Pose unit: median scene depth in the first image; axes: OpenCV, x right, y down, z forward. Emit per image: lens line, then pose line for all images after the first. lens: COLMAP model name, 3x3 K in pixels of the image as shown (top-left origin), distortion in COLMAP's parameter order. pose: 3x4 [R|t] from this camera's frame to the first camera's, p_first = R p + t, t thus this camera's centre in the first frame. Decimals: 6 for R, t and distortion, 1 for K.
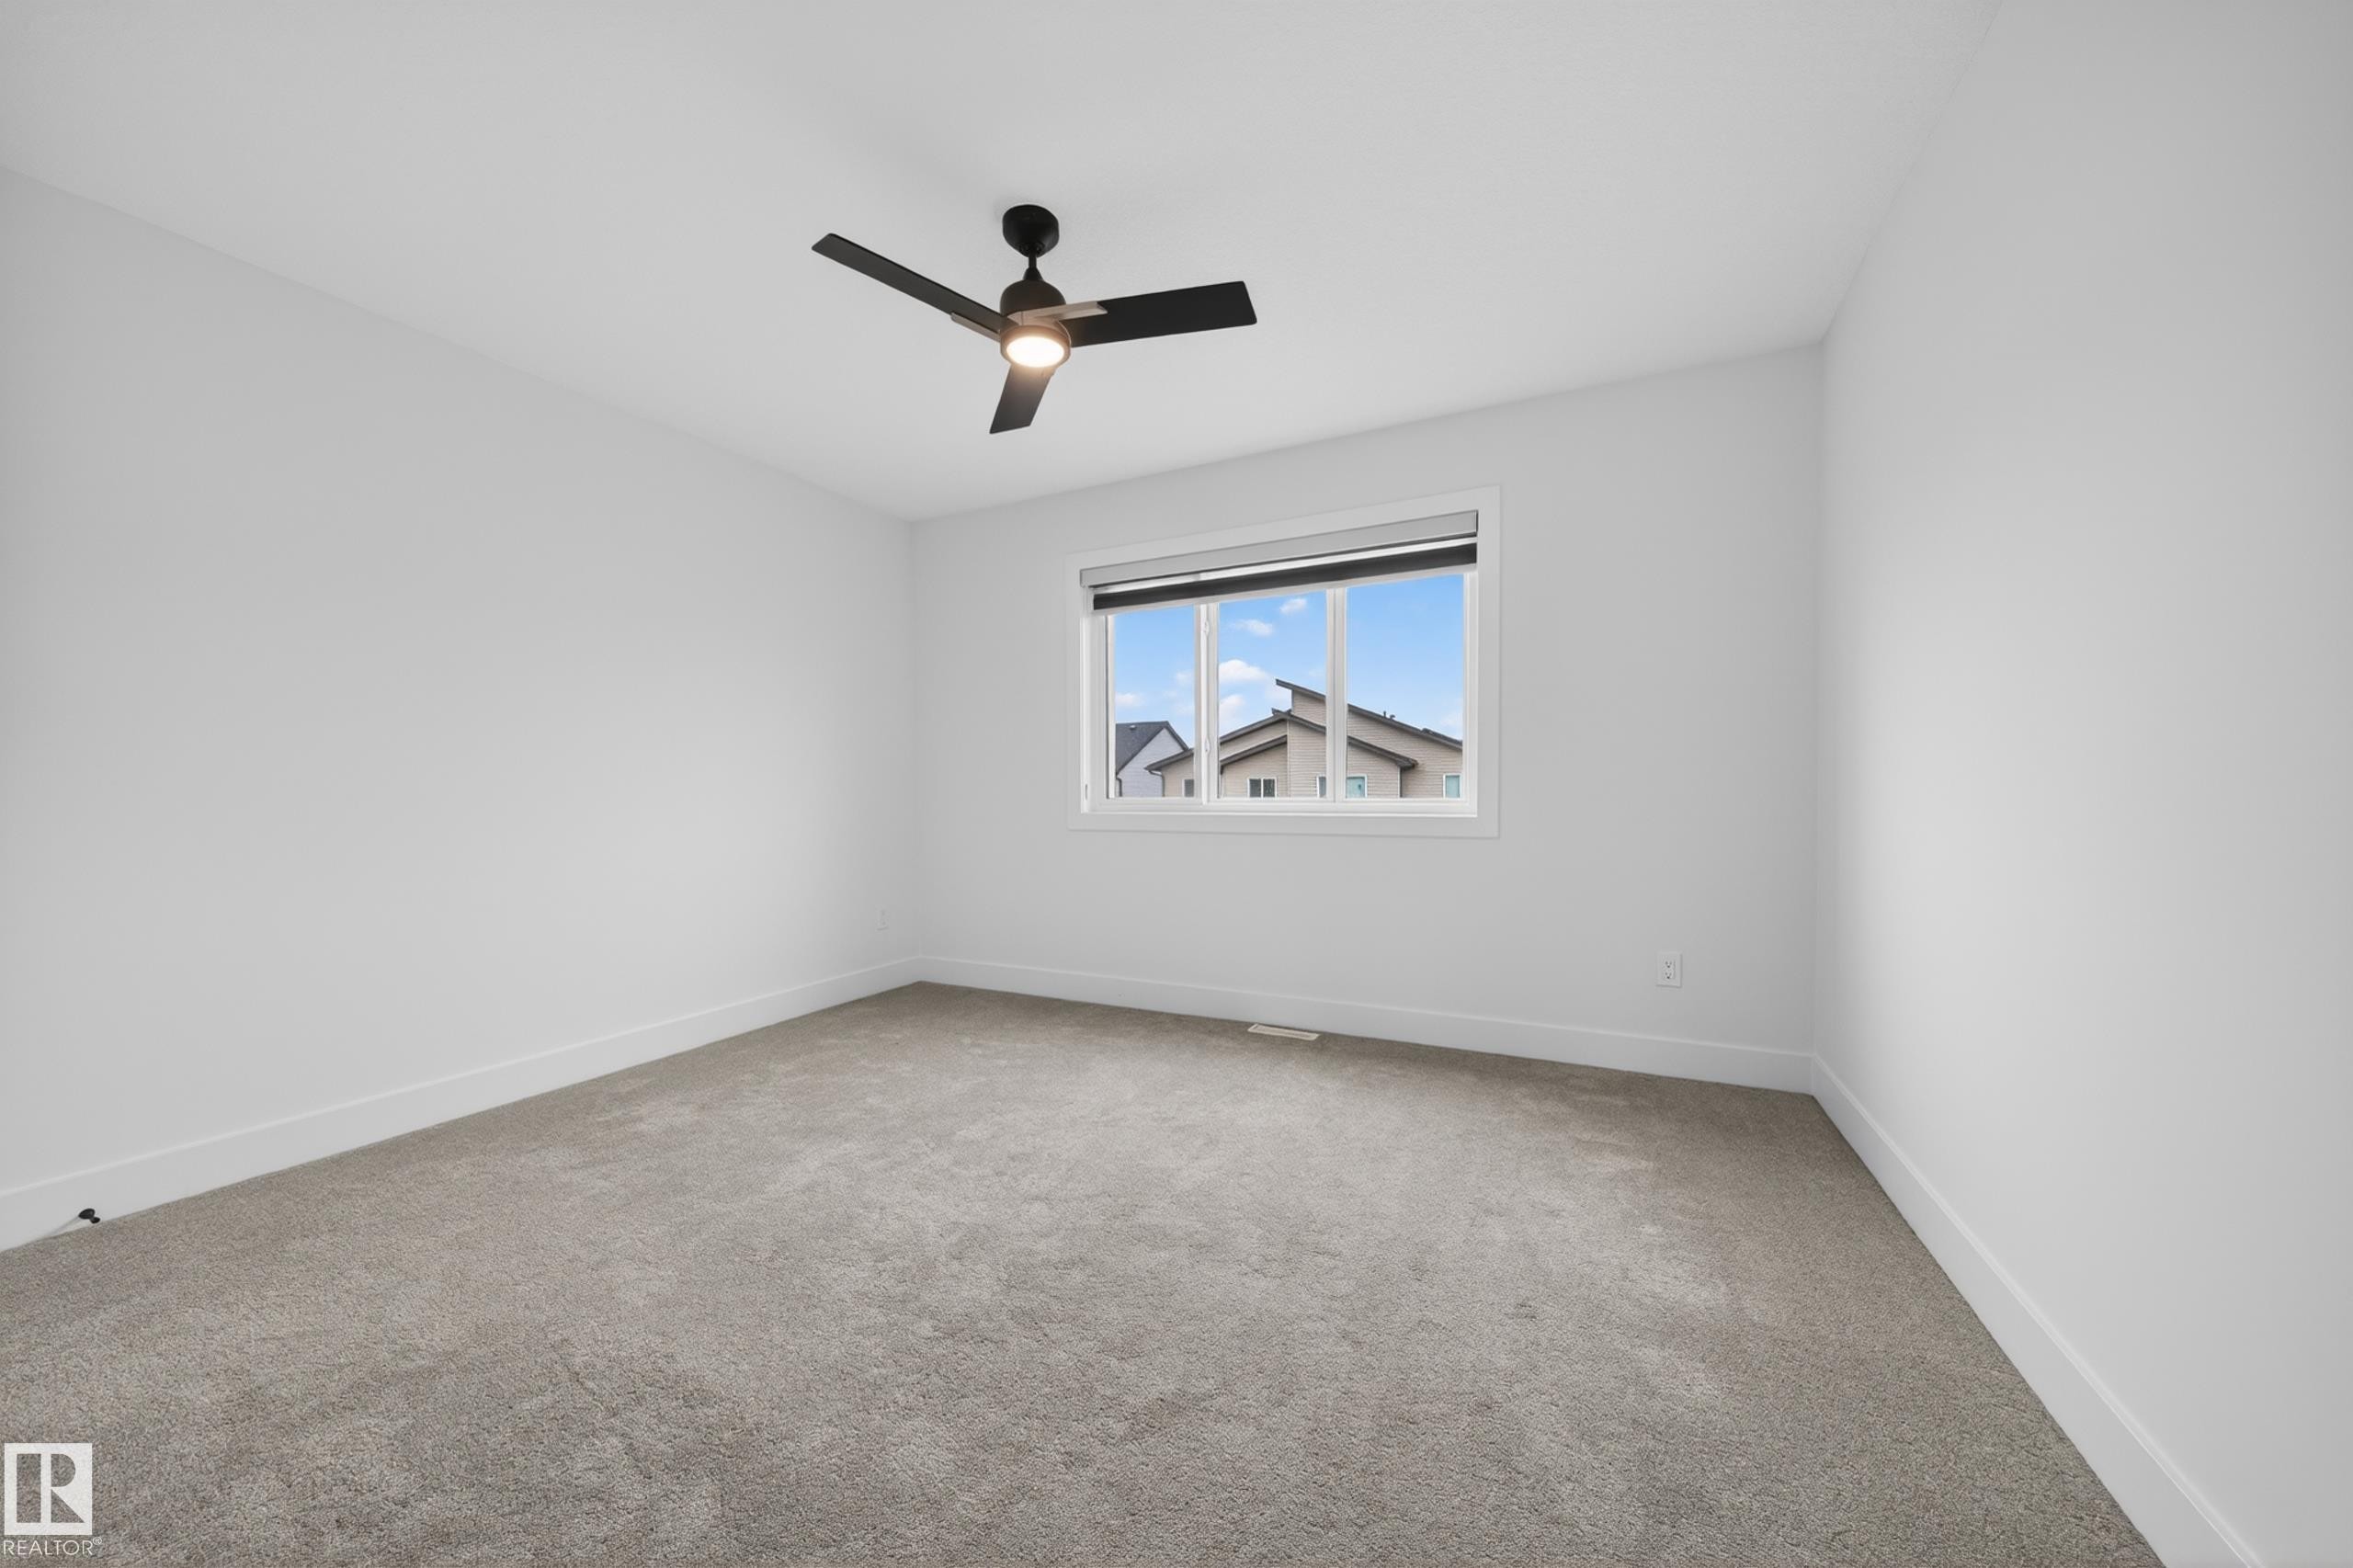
lens RADIAL K [[823.9, 0, 1184.9], [0, 823.9, 784.4], [0, 0, 1]] dist [-0.001847, -0.001693]
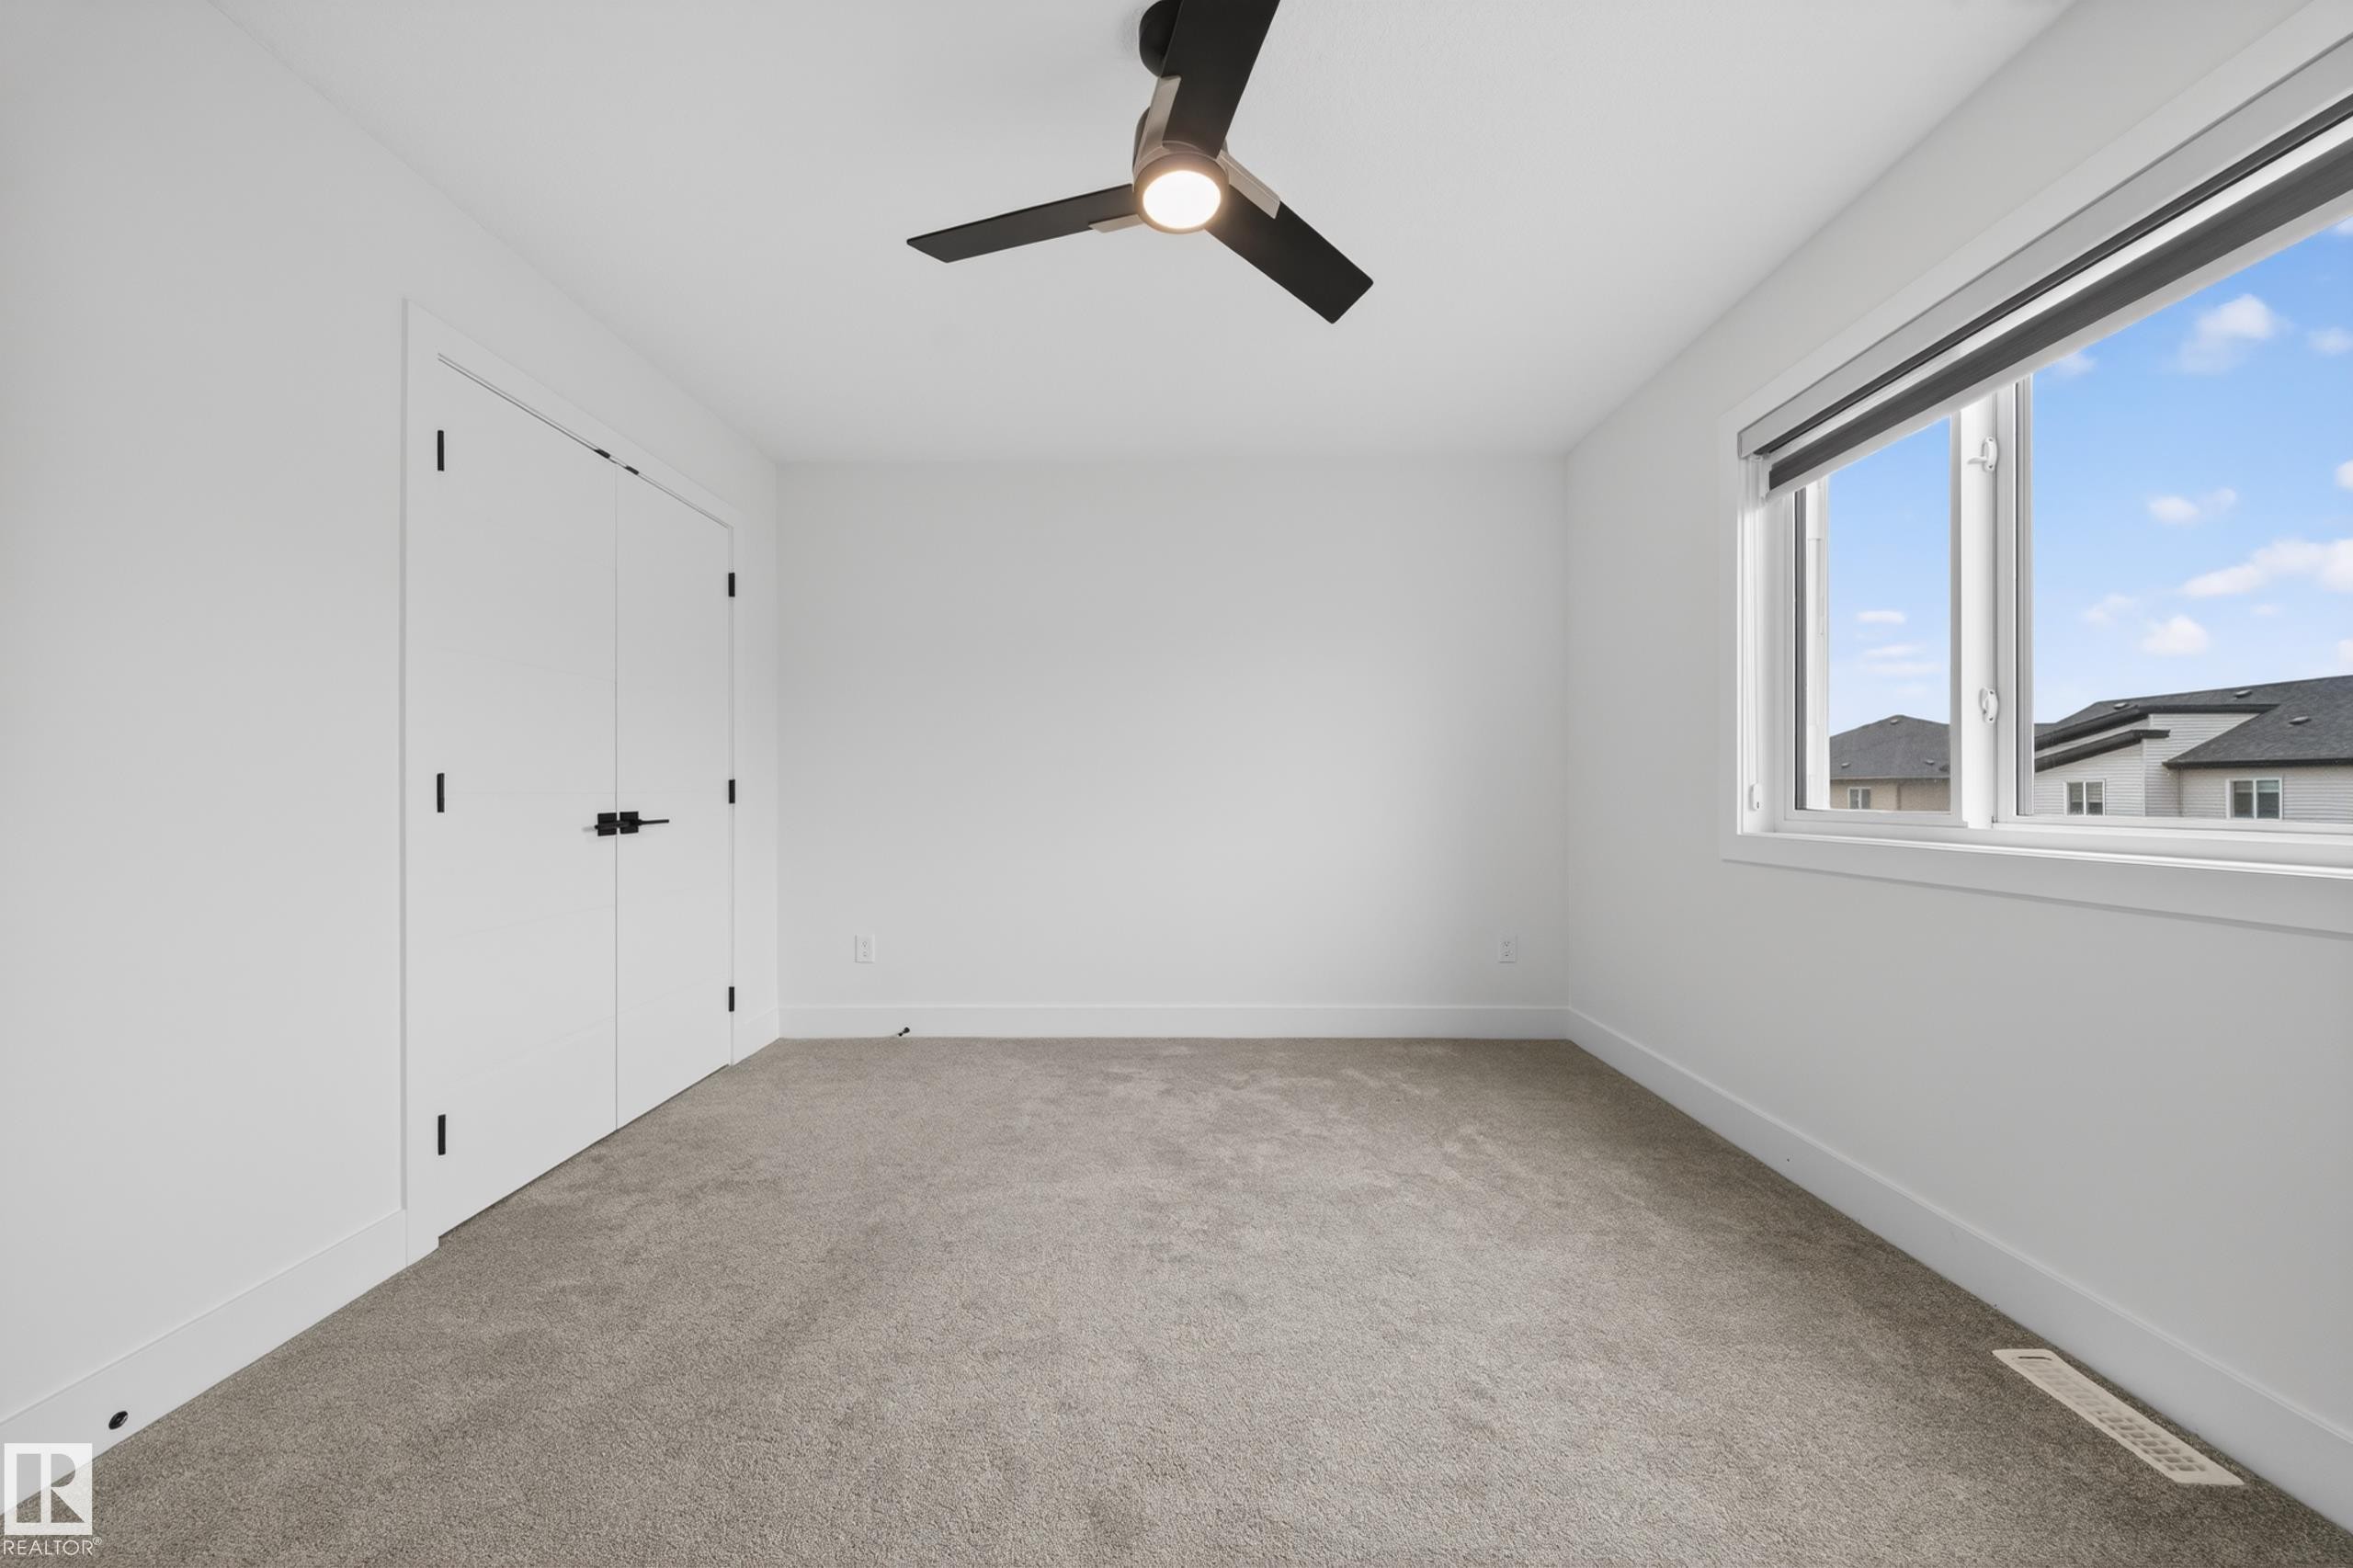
lens RADIAL K [[823.9, 0, 1177.1], [0, 823.9, 788.6], [0, 0, 1]] dist [-0.001847, -0.001693]
pose [[0.415383, -0.000497, -0.909647, 0.375386], [0.000287, 1.000000, -0.000415, 0.003879], [0.909647, -0.000089, 0.415383, 0.561932]]
